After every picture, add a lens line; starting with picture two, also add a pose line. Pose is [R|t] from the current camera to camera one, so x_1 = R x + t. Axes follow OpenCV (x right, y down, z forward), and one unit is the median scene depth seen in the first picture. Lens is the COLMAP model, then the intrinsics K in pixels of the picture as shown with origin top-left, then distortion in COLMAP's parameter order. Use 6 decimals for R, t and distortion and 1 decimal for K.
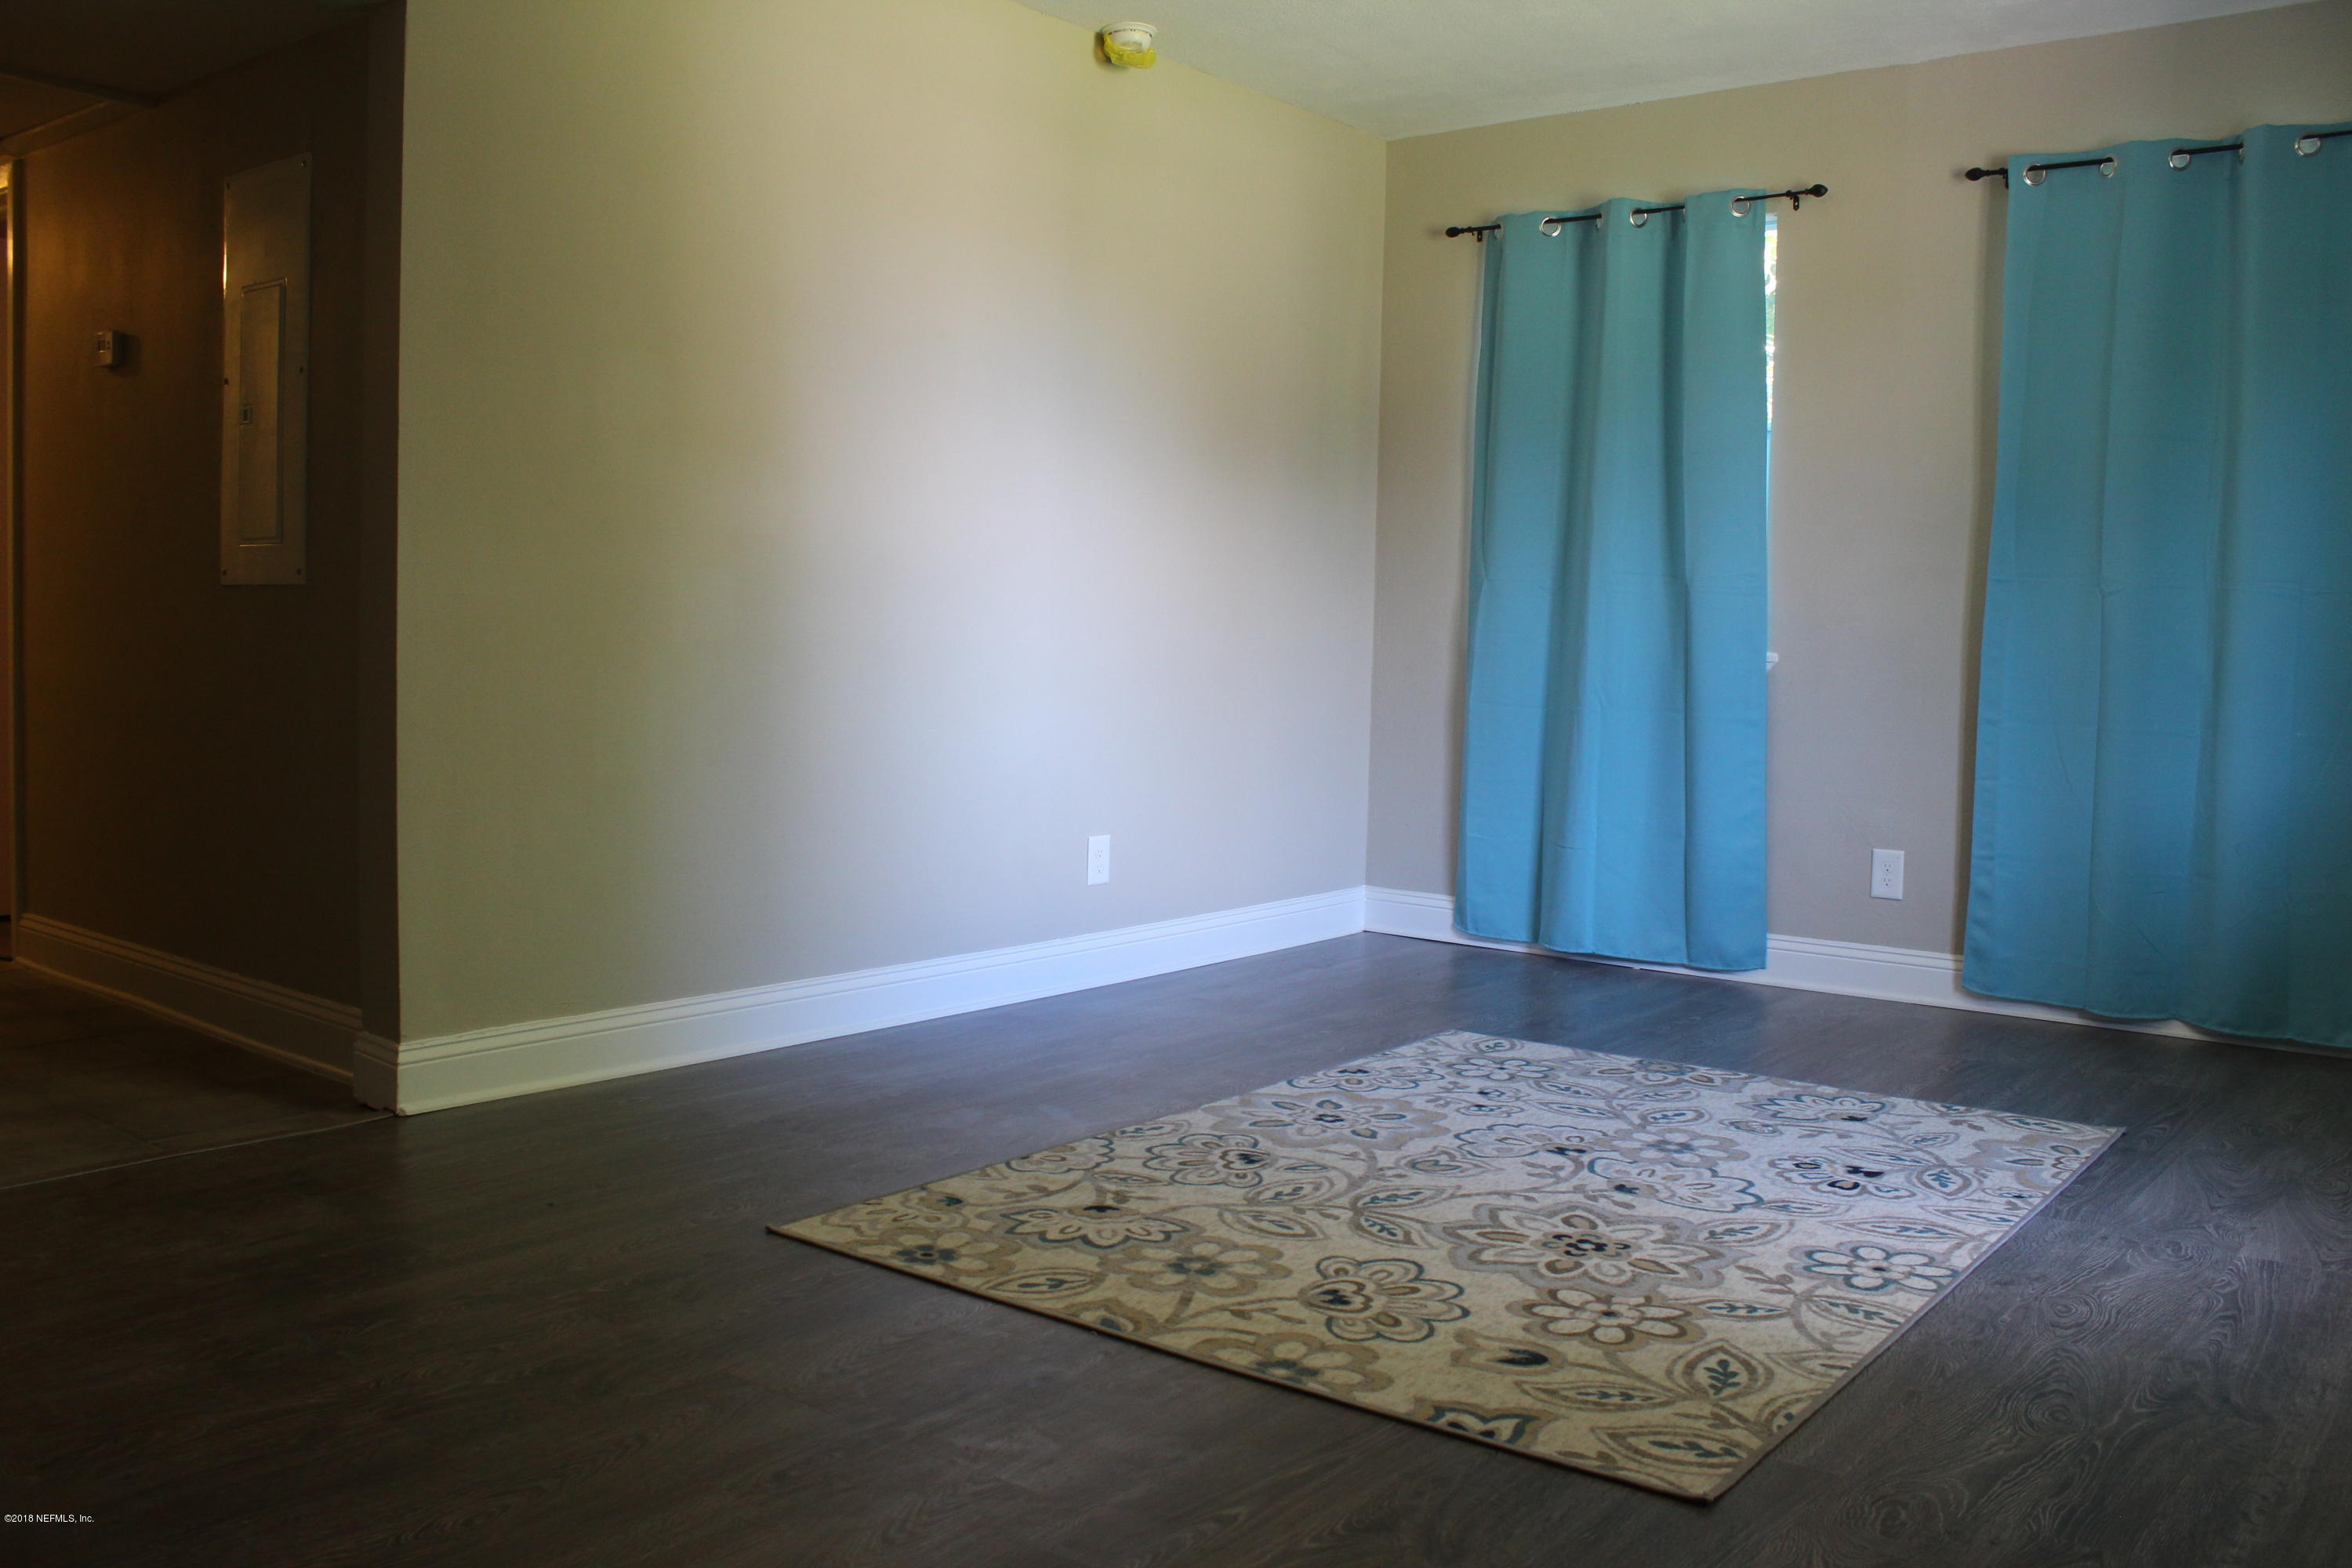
lens RADIAL K [[1935.7, 0, 1176.0], [0, 1935.7, 784.0], [0, 0, 1]] dist [-0.175453, 0.152377]
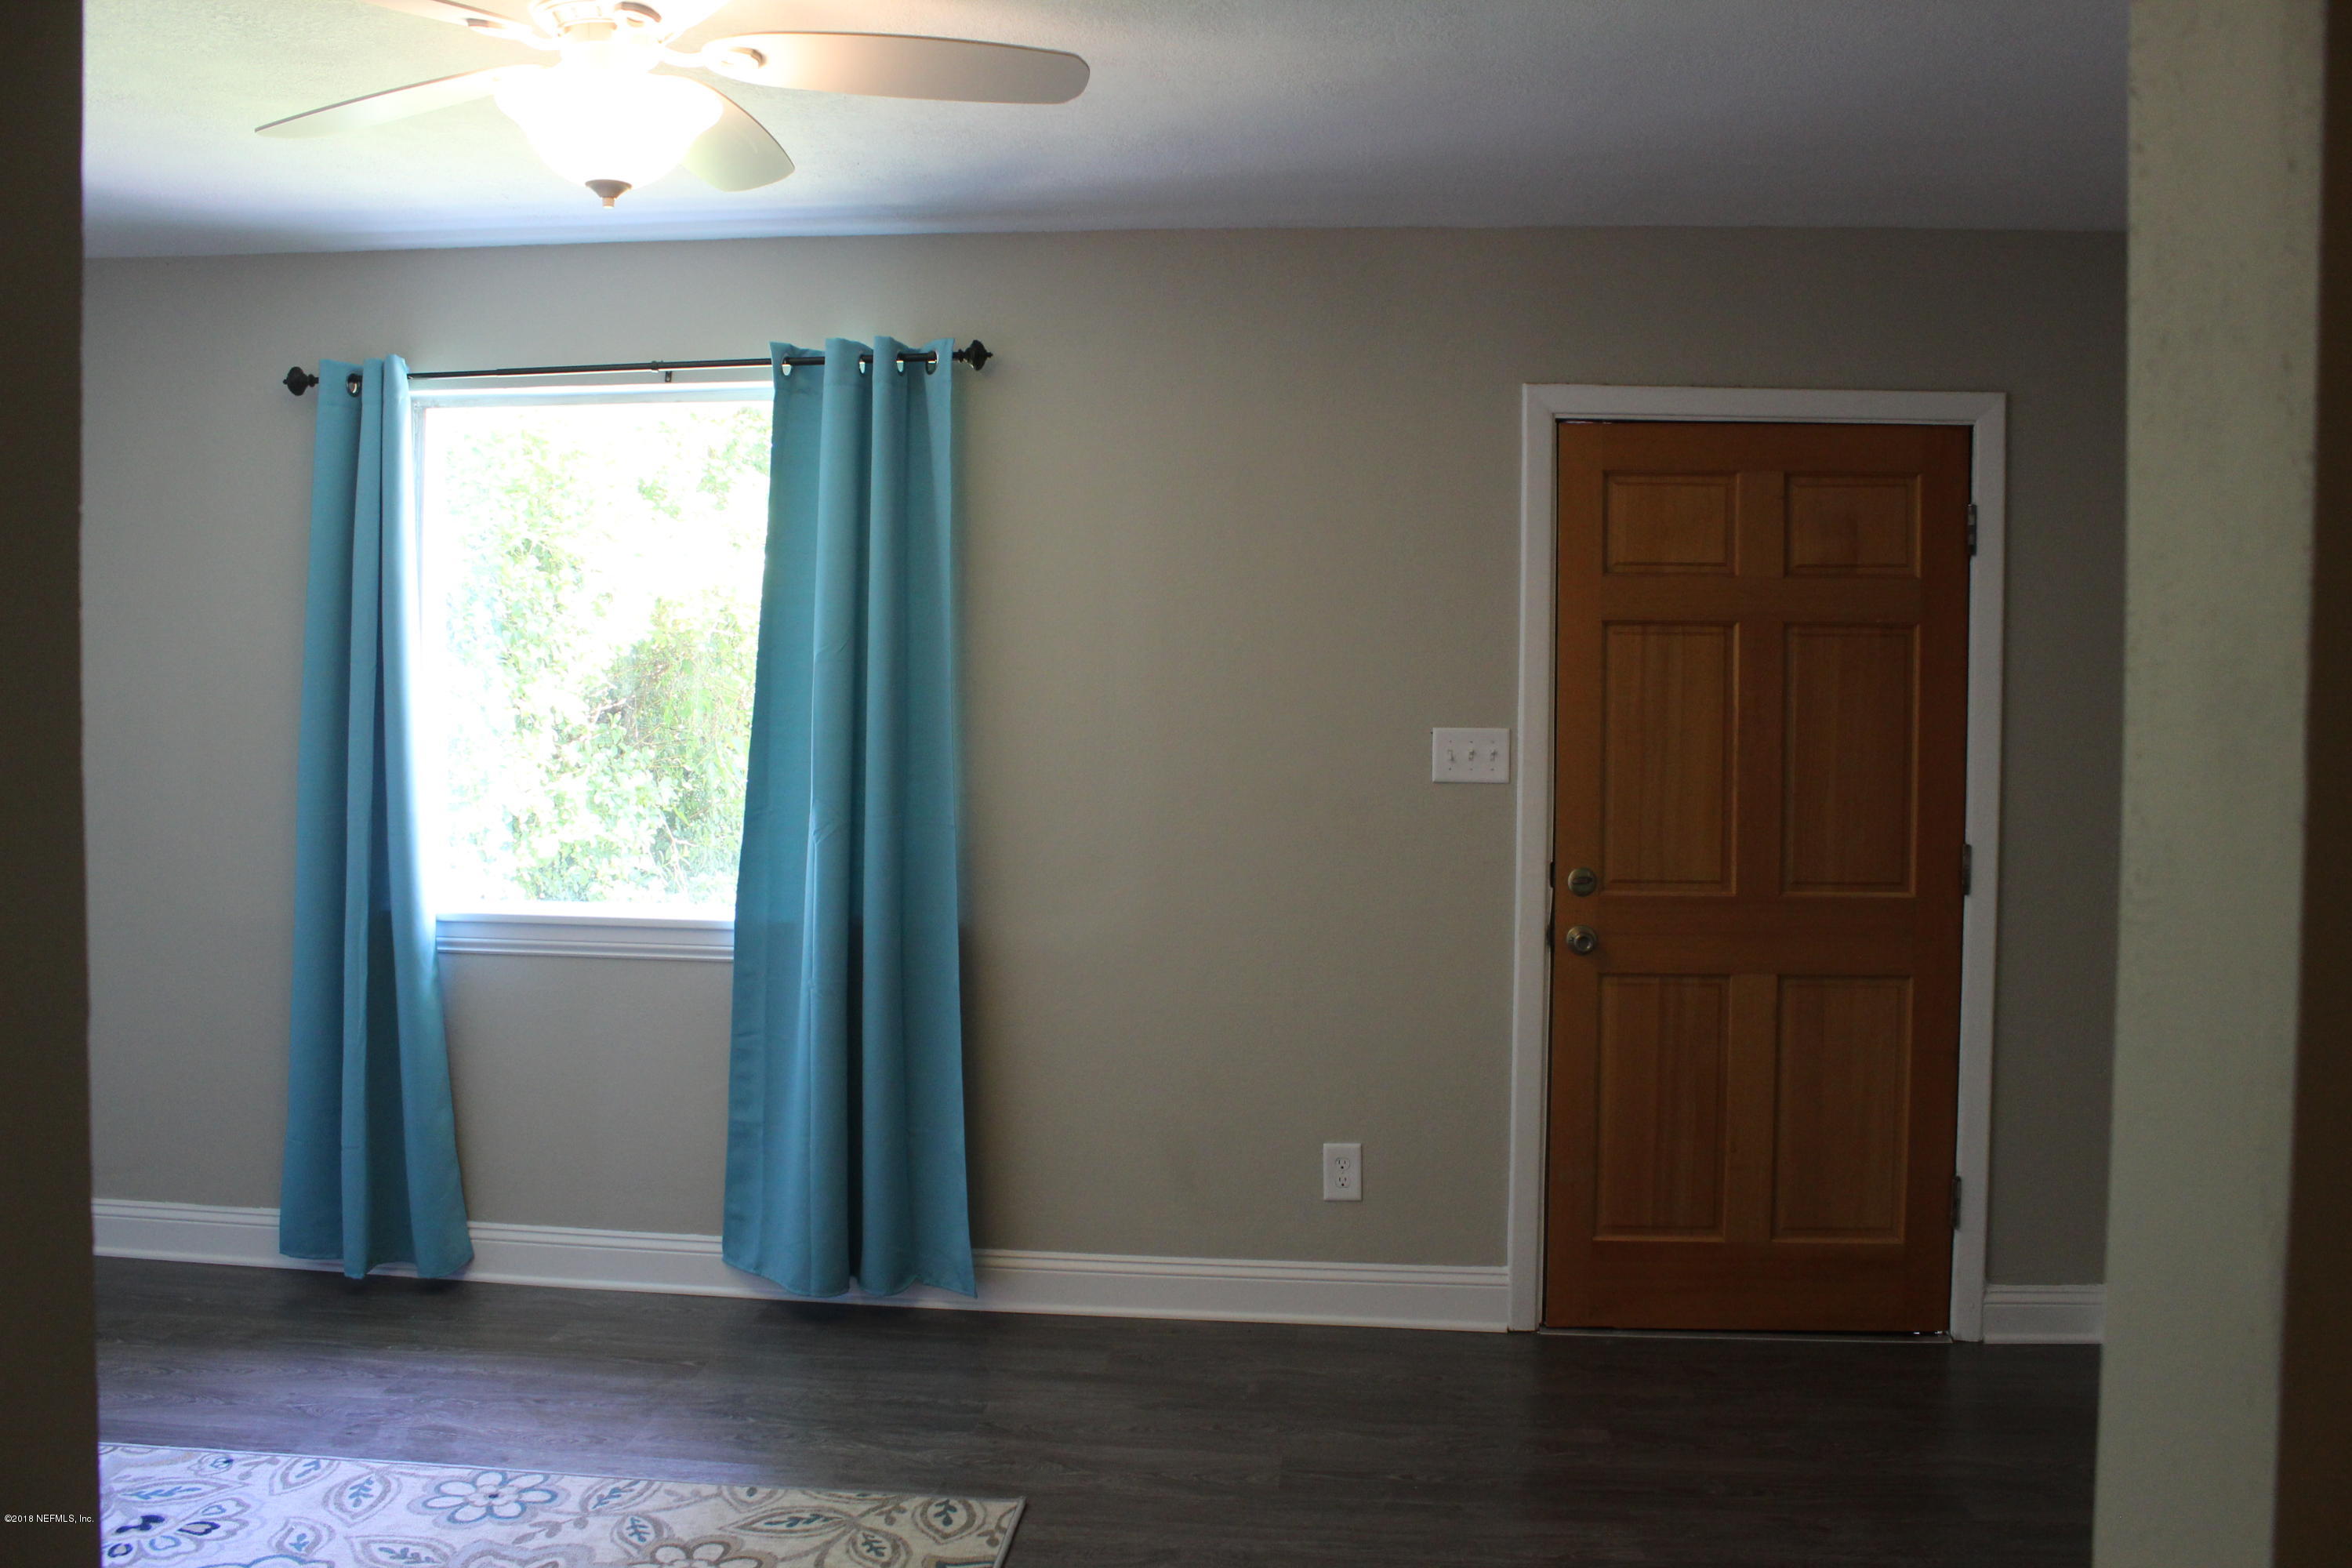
lens RADIAL K [[1935.7, 0, 1176.0], [0, 1935.7, 784.0], [0, 0, 1]] dist [-0.175453, 0.152377]
pose [[-0.523650, -0.065248, 0.849431, -0.630680], [0.047033, 0.993328, 0.105296, -0.223331], [-0.850634, 0.095090, -0.517087, 0.925568]]
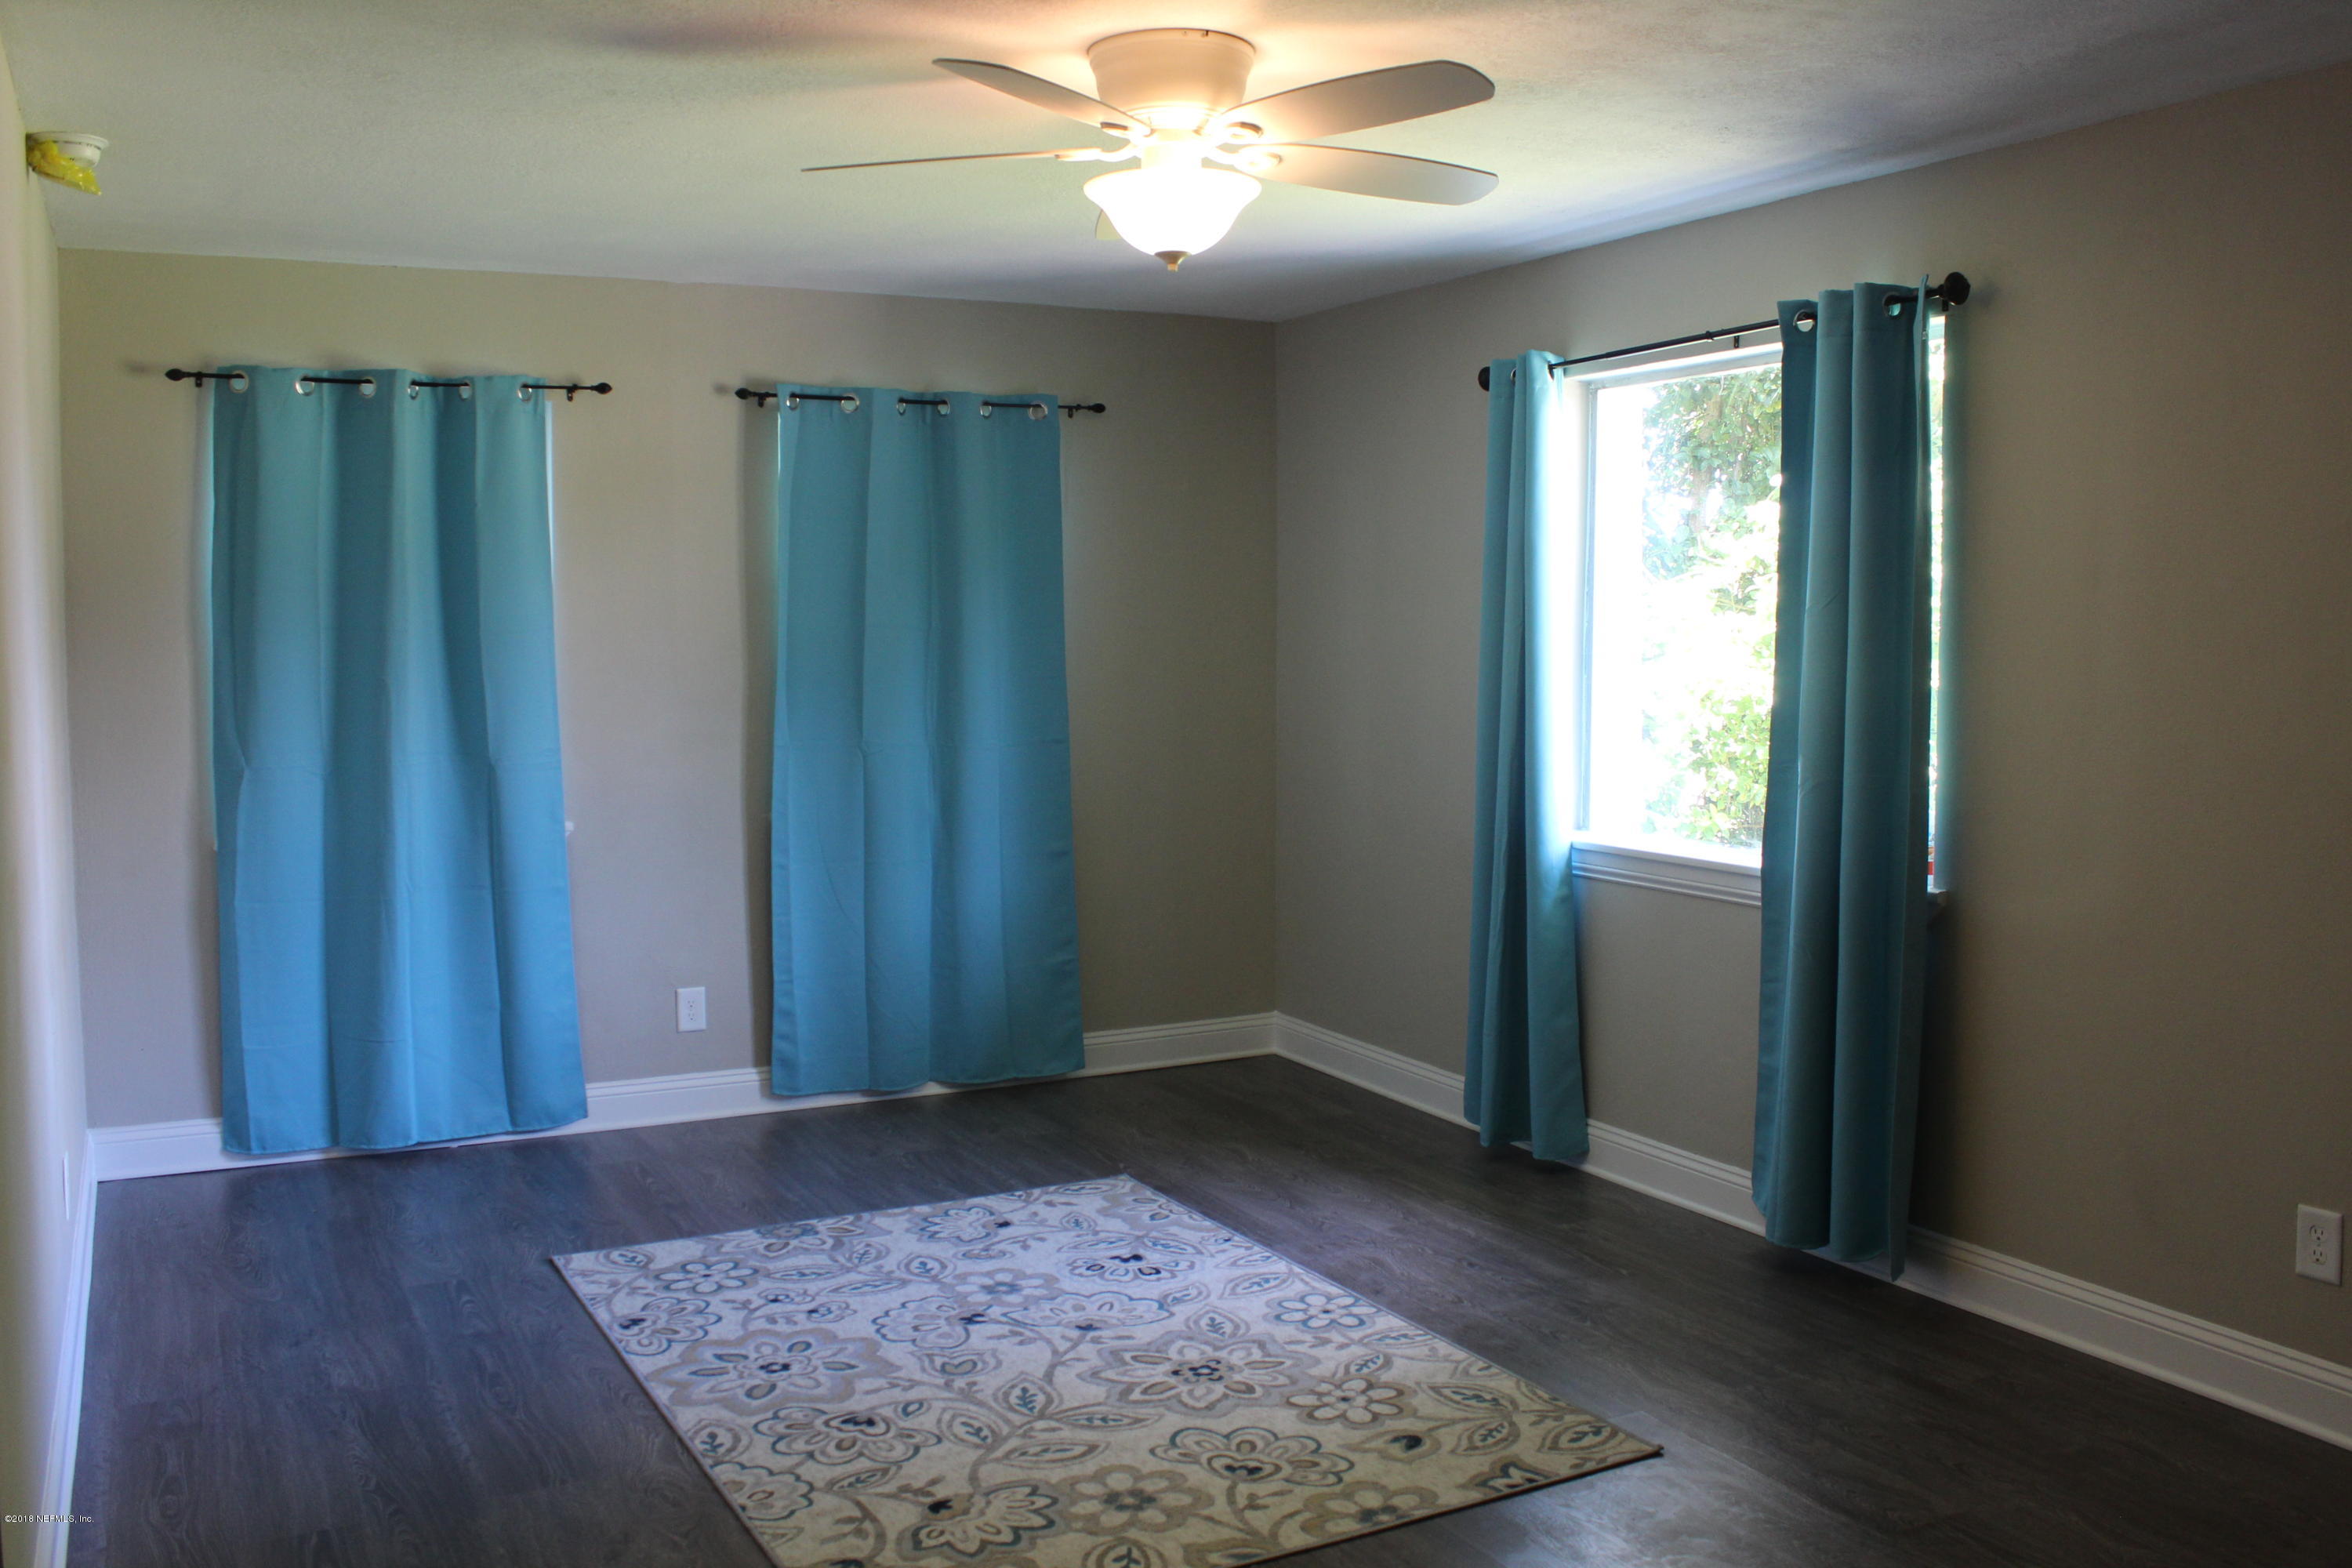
lens RADIAL K [[1979.0, 0, 1176.0], [0, 1979.0, 784.0], [0, 0, 1]] dist [-0.164435, 0.155887]
pose [[0.414245, -0.095543, 0.905137, -0.762672], [0.084552, 0.994214, 0.066250, -0.194076], [-0.906230, 0.049087, 0.419927, 0.353319]]
